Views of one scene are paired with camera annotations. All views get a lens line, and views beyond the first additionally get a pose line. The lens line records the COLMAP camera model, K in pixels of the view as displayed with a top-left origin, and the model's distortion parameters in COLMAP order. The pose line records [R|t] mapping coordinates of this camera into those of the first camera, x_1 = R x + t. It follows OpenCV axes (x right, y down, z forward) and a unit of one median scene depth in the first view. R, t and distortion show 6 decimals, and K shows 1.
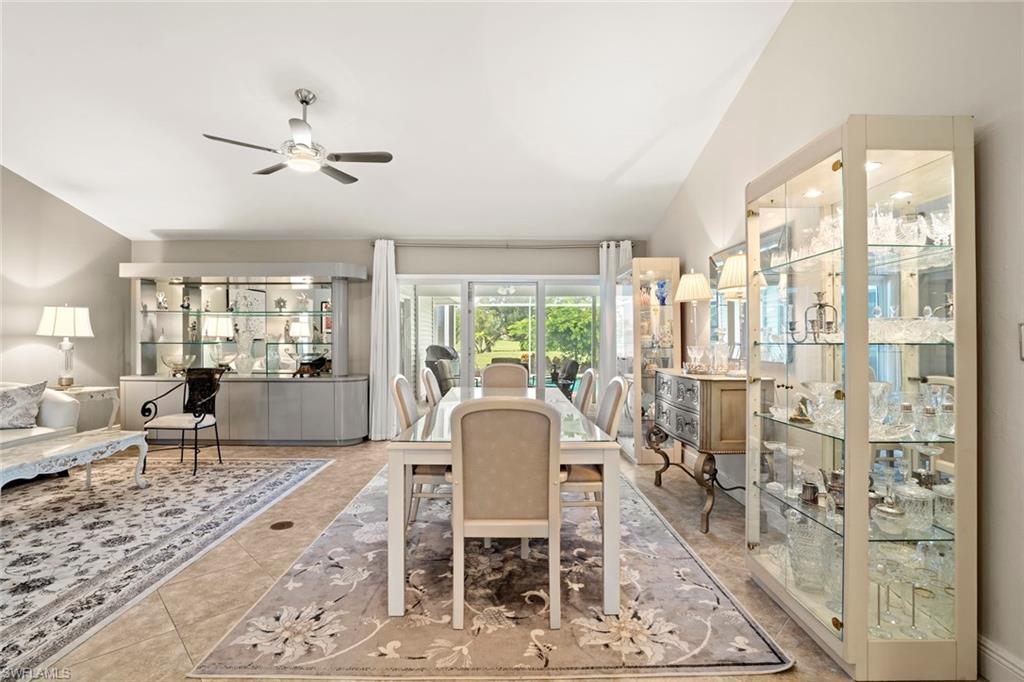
lens RADIAL K [[483.3, 0, 508.9], [0, 483.3, 336.9], [0, 0, 1]] dist [-0.046906, 0.015513]
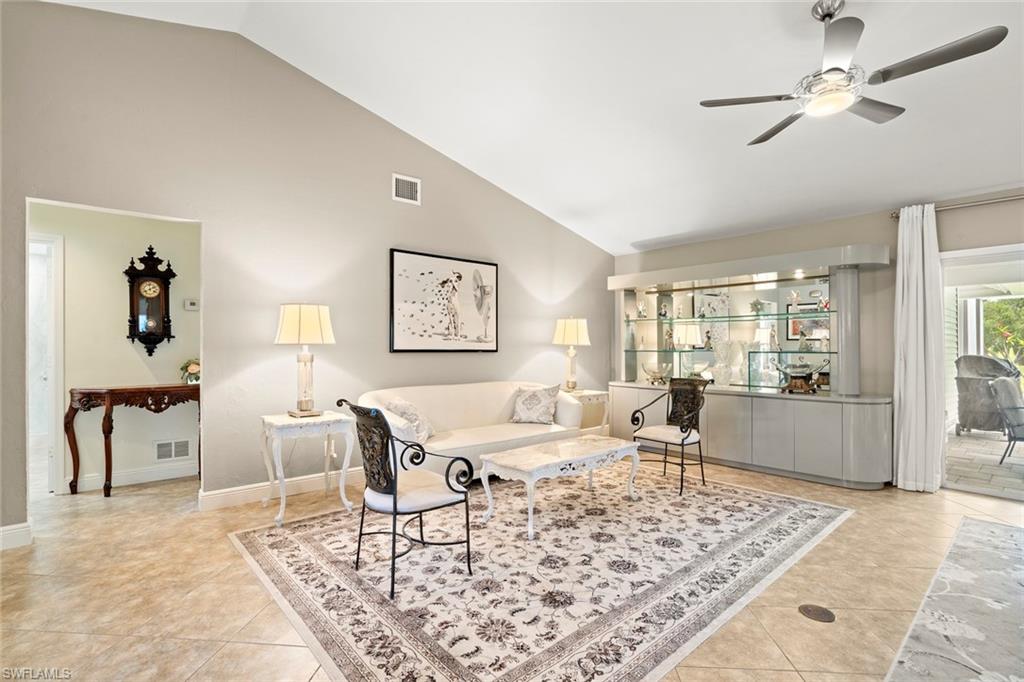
lens RADIAL K [[474.4, 0, 508.9], [0, 474.4, 339.8], [0, 0, 1]] dist [-0.059080, 0.029775]
pose [[0.645300, -0.012493, -0.763827, -0.214615], [0.005226, 0.999915, -0.011940, -0.000914], [0.763912, 0.003713, 0.645310, 0.185937]]
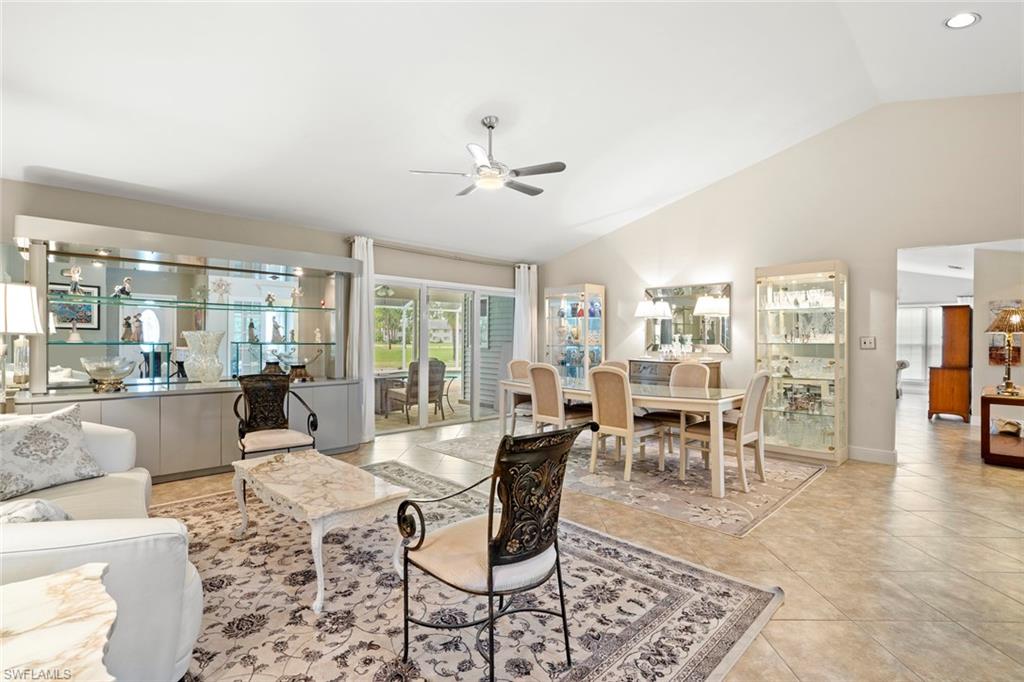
lens RADIAL K [[479.3, 0, 512.0], [0, 479.3, 341.0], [0, 0, 1]] dist [-0.047040, 0.019641]
pose [[0.718926, 0.002504, 0.695082, -1.194824], [-0.009428, 0.999937, 0.006149, -0.000396], [-0.695023, -0.010974, 0.718904, 0.166106]]
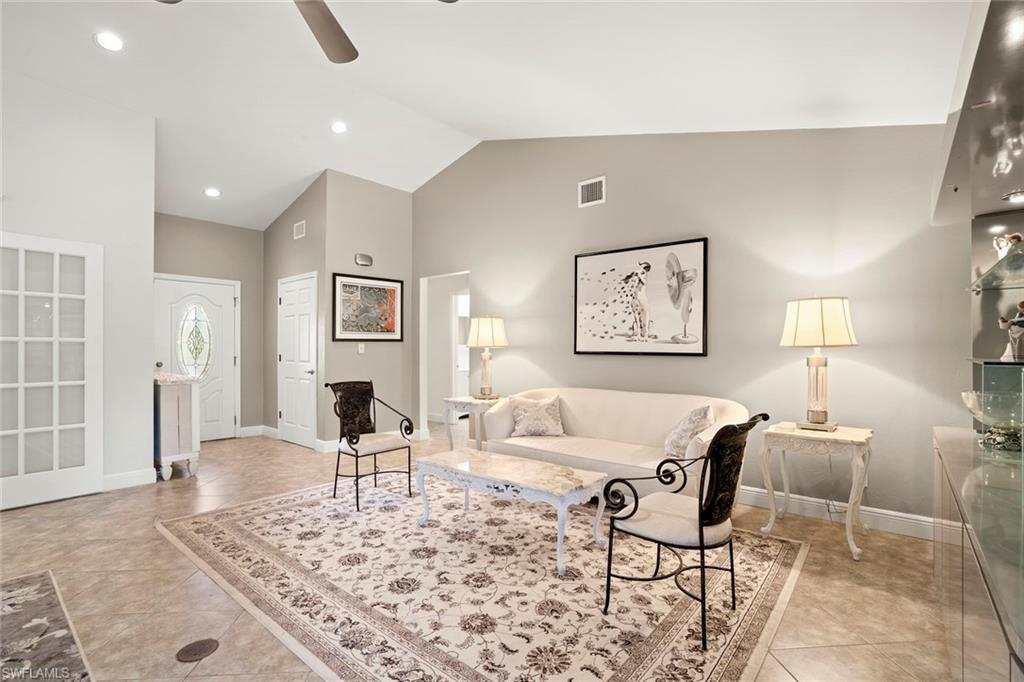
lens RADIAL K [[479.3, 0, 512.0], [0, 479.3, 341.0], [0, 0, 1]] dist [-0.047040, 0.019641]
pose [[-0.651072, -0.014191, -0.758883, -0.240914], [0.001202, 0.999805, -0.019727, 0.005745], [0.759015, -0.013755, -0.650928, 1.500416]]
